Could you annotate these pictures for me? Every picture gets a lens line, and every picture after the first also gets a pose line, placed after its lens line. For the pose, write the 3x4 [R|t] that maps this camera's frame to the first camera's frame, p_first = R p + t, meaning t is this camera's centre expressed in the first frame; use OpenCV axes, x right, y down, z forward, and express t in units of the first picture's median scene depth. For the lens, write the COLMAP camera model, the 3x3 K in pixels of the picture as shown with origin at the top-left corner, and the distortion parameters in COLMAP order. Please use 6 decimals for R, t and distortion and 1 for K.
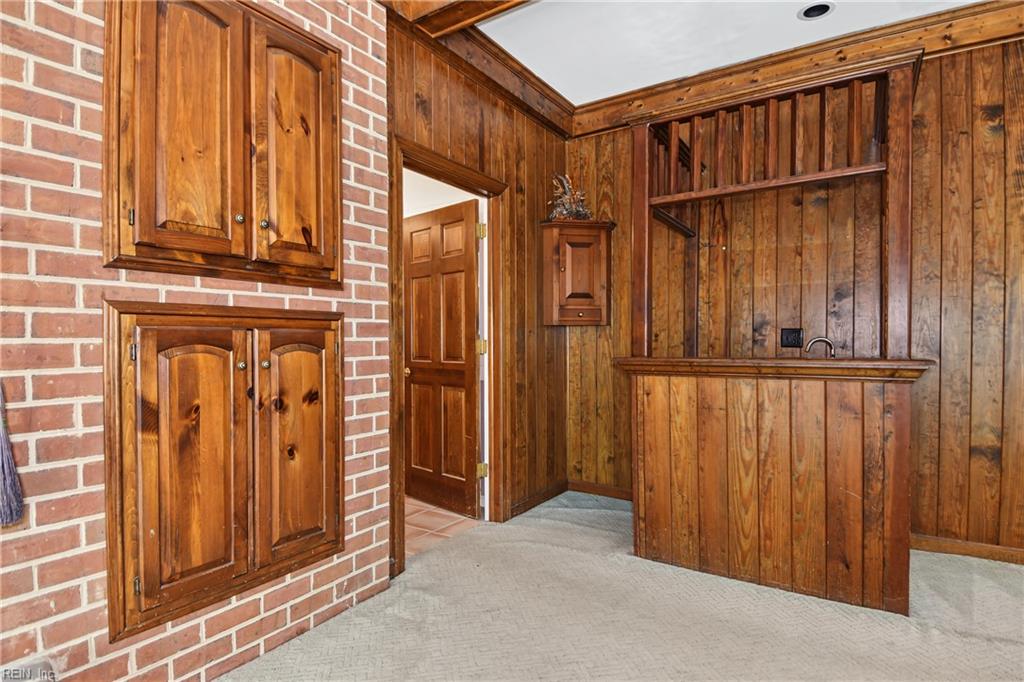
lens RADIAL K [[548.5, 0, 515.4], [0, 548.5, 343.7], [0, 0, 1]] dist [-0.003202, -0.004175]
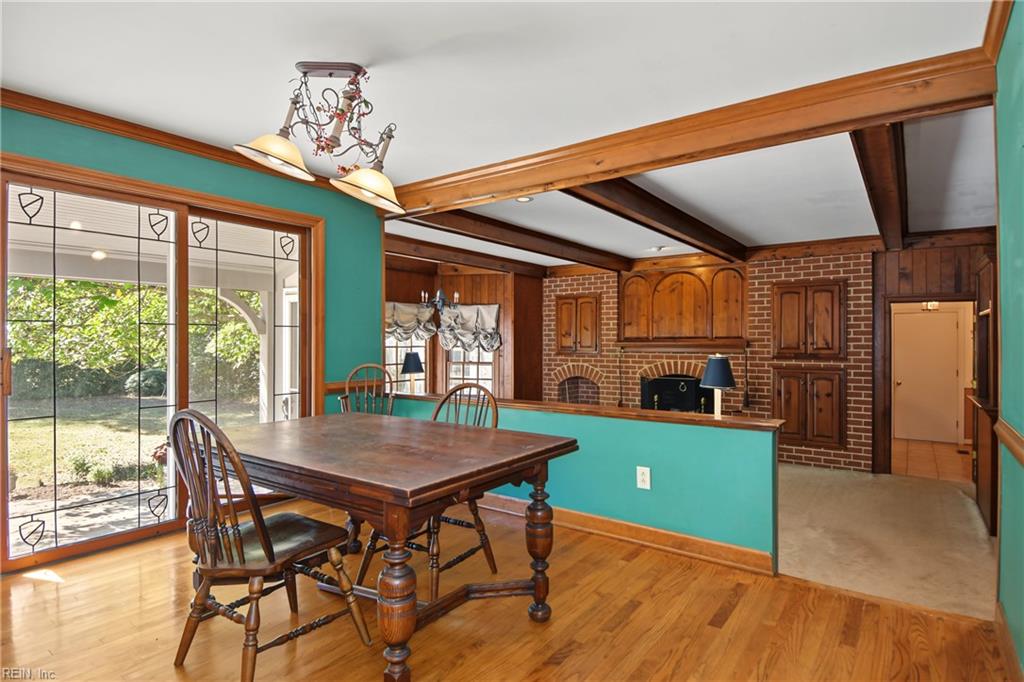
lens RADIAL K [[548.5, 0, 518.6], [0, 548.5, 341.5], [0, 0, 1]] dist [-0.003202, -0.004175]
pose [[-0.056537, 0.002060, -0.998398, 3.179999], [-0.008798, 0.999958, 0.002562, -0.225198], [0.998362, 0.008929, -0.056516, -0.685284]]
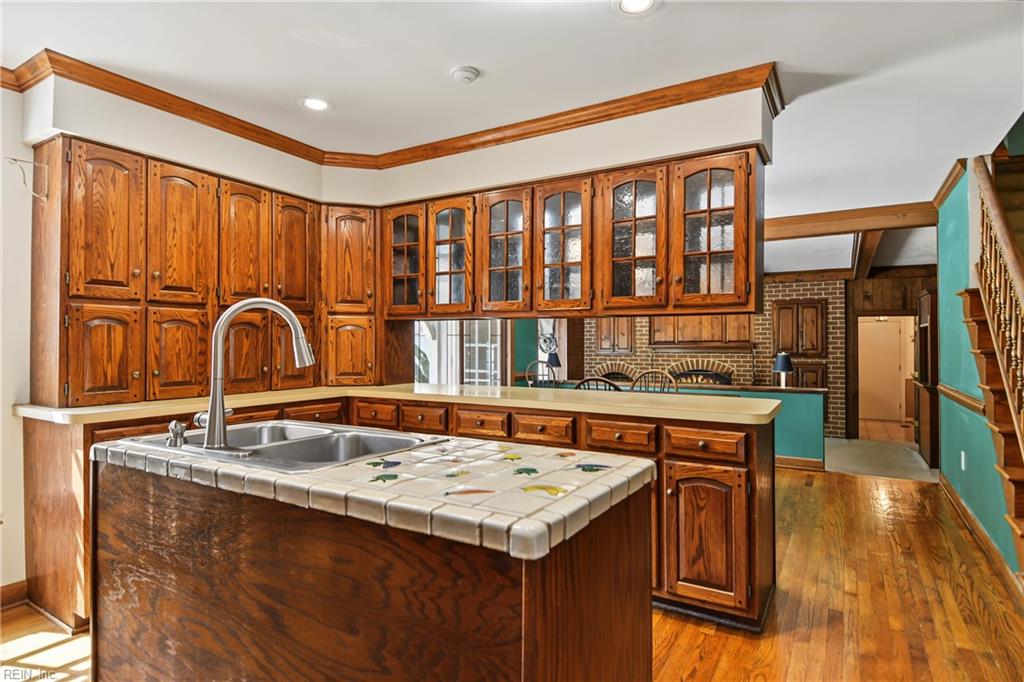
lens RADIAL K [[548.5, 0, 508.5], [0, 548.5, 340.0], [0, 0, 1]] dist [-0.003202, -0.004175]
pose [[0.018409, -0.004543, -0.999820, 4.326725], [-0.006818, 0.999966, -0.004669, -0.230143], [0.999807, 0.006902, 0.018377, -1.673213]]
